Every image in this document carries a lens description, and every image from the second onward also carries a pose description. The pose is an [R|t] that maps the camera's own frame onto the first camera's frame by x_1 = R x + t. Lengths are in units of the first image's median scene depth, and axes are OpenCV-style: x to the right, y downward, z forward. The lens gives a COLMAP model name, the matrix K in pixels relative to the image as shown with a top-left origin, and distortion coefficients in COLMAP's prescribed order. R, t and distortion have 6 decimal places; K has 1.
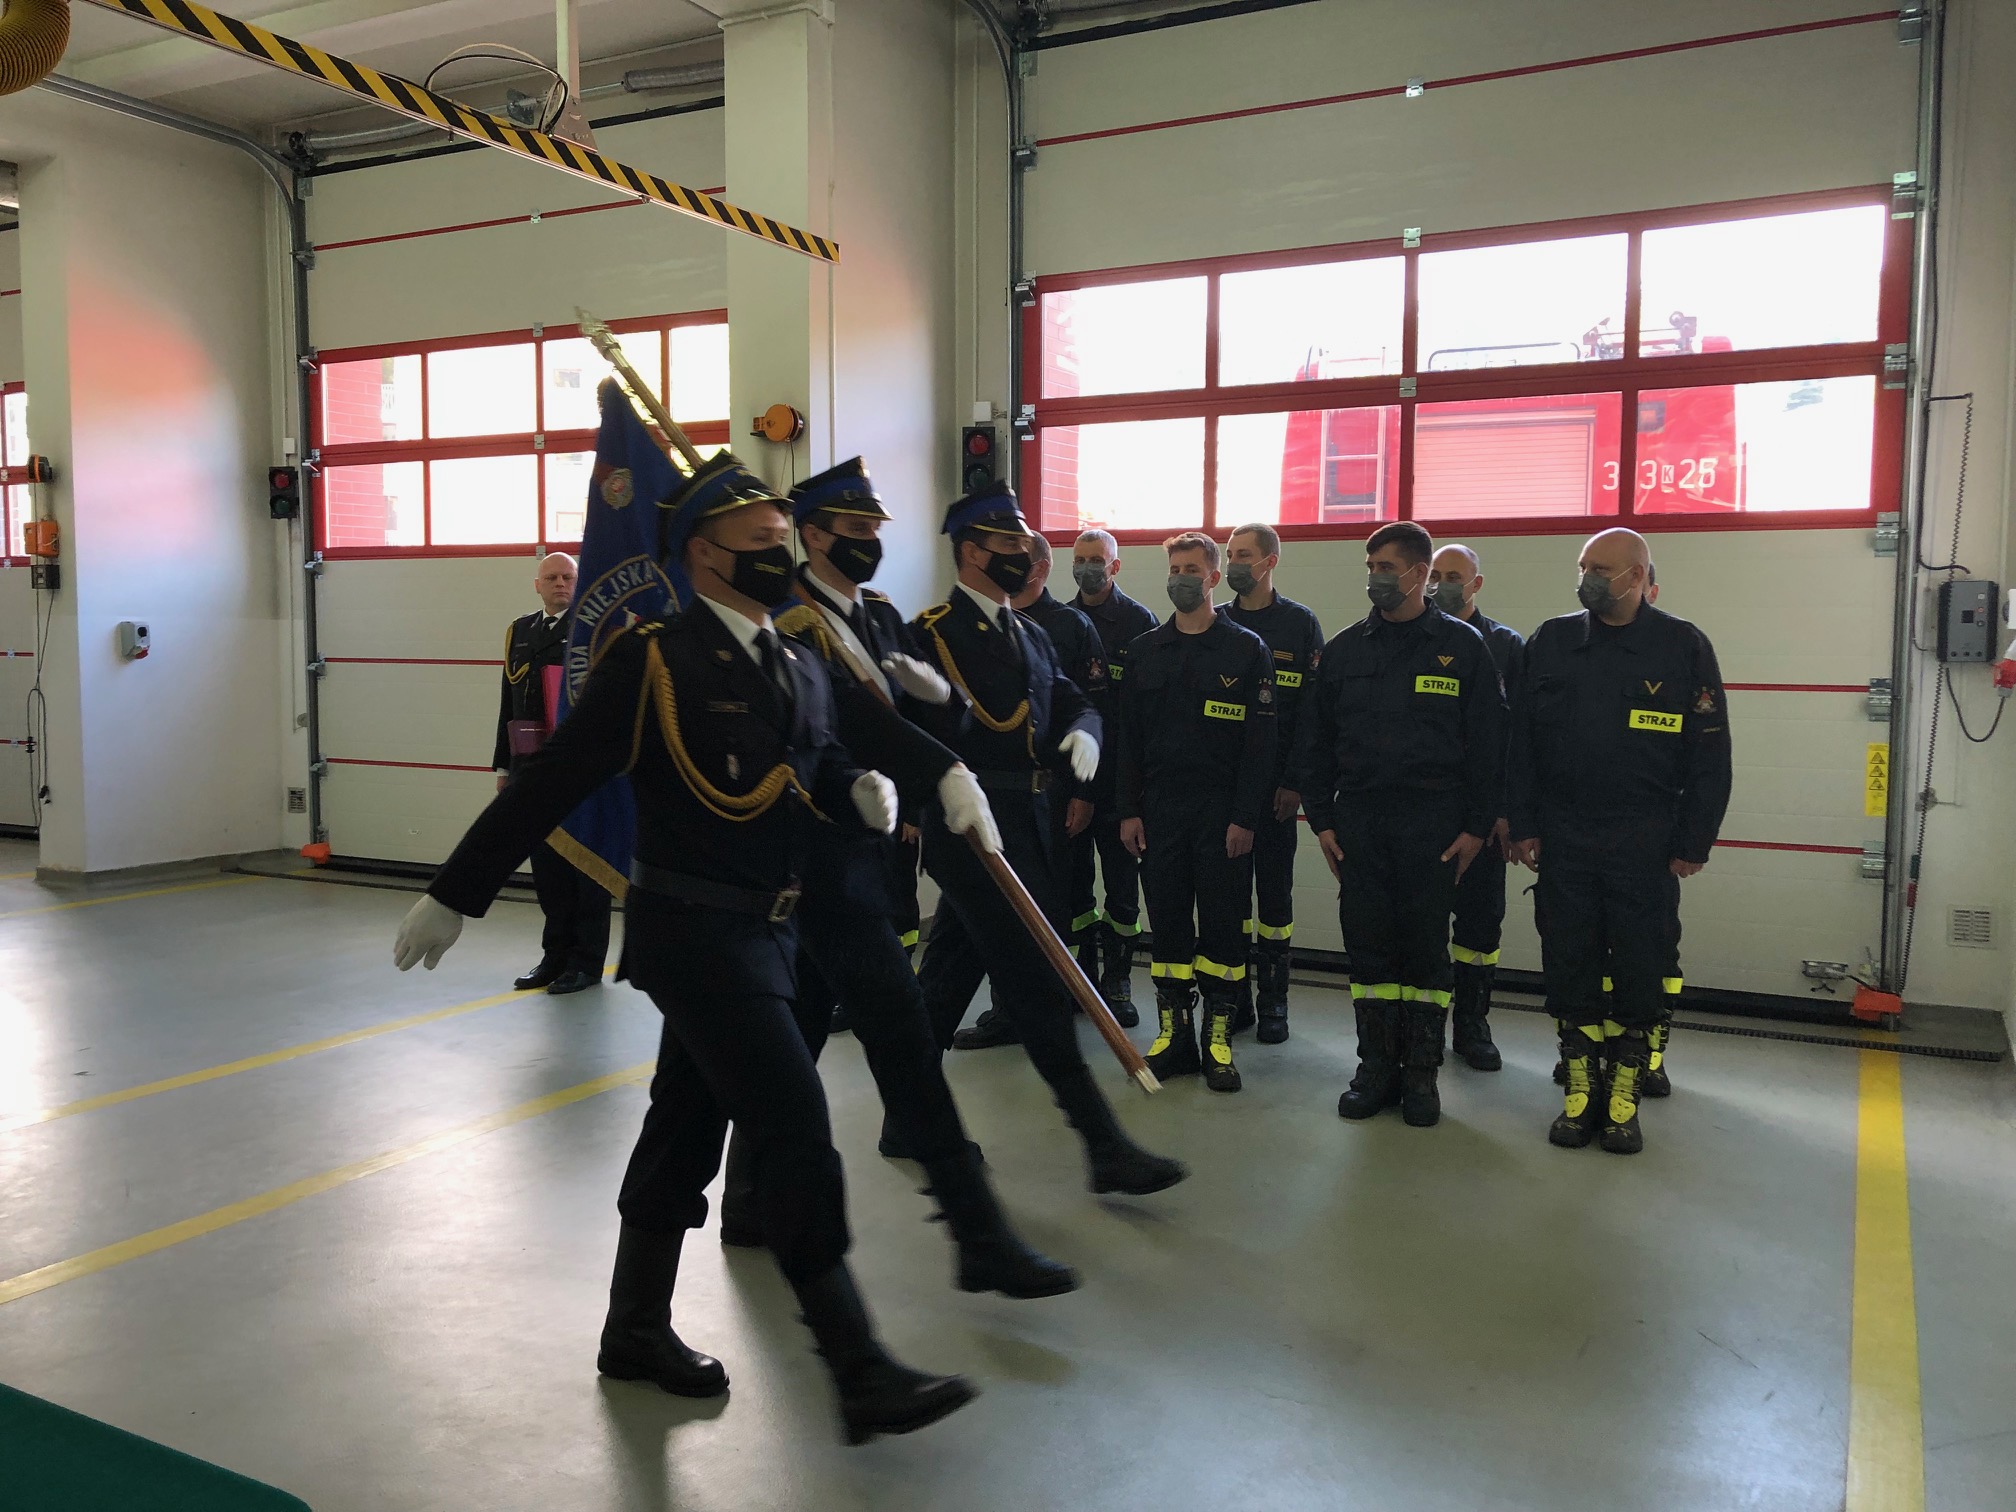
lens RADIAL K [[1656.6, 0, 1013.1], [0, 1656.6, 701.1], [0, 0, 1]] dist [0.019848, 0.000252]
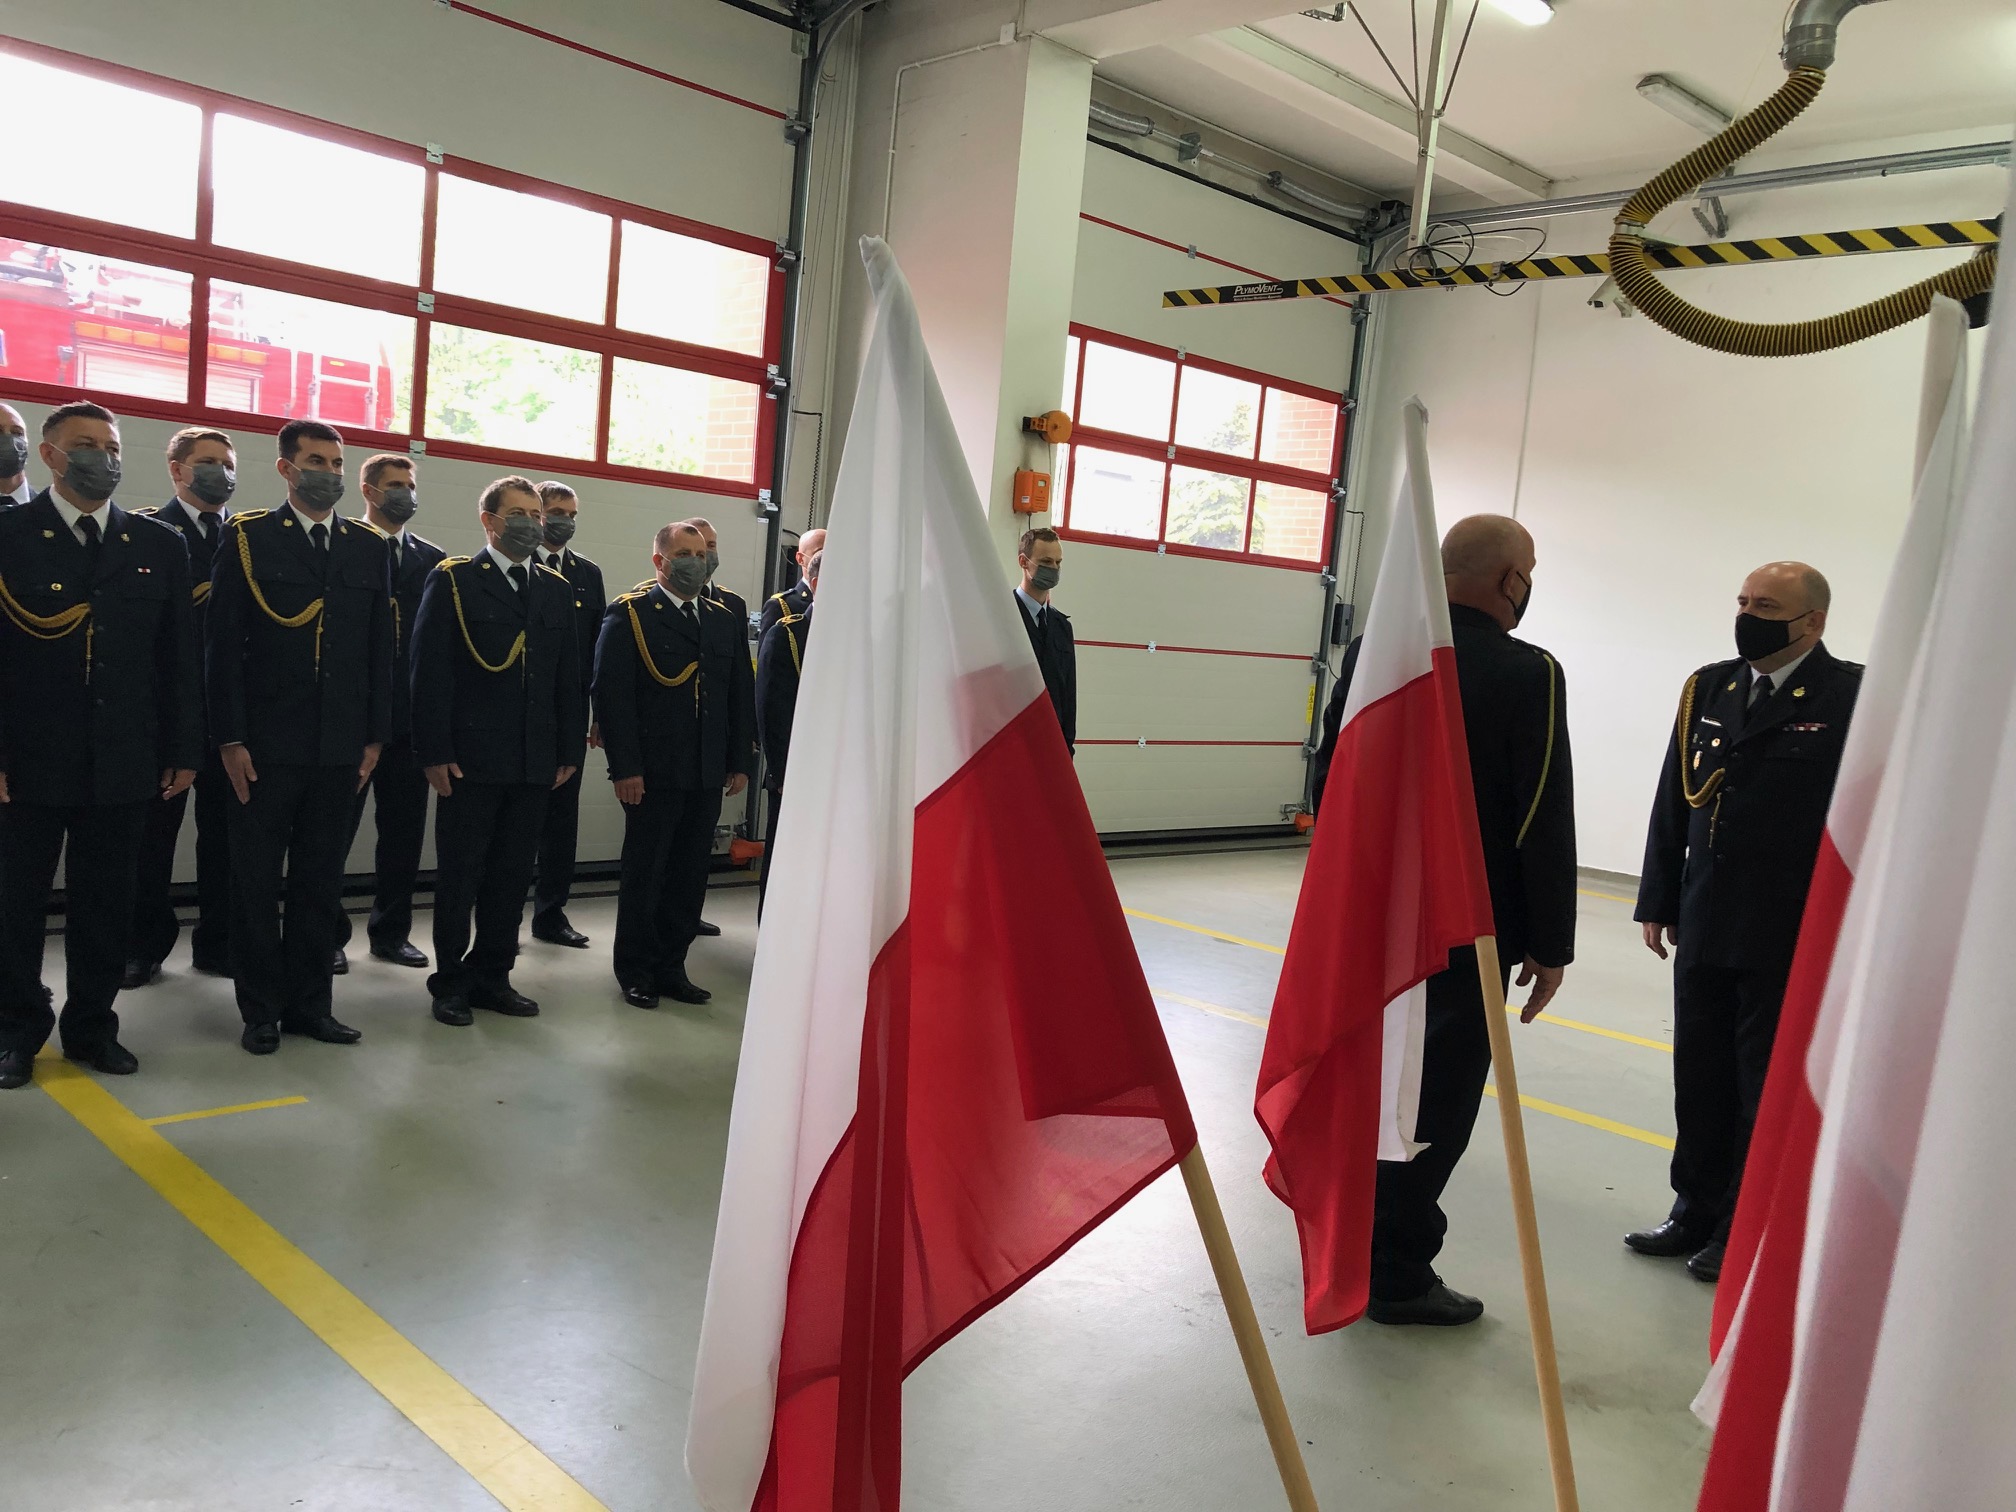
lens RADIAL K [[1656.6, 0, 1082.7], [0, 1656.6, 722.1], [0, 0, 1]] dist [0.019848, 0.000252]
pose [[0.277425, -0.045880, 0.959651, -0.799783], [-0.047095, 0.997009, 0.061280, -0.022271], [-0.959592, -0.062195, 0.274434, 0.421703]]
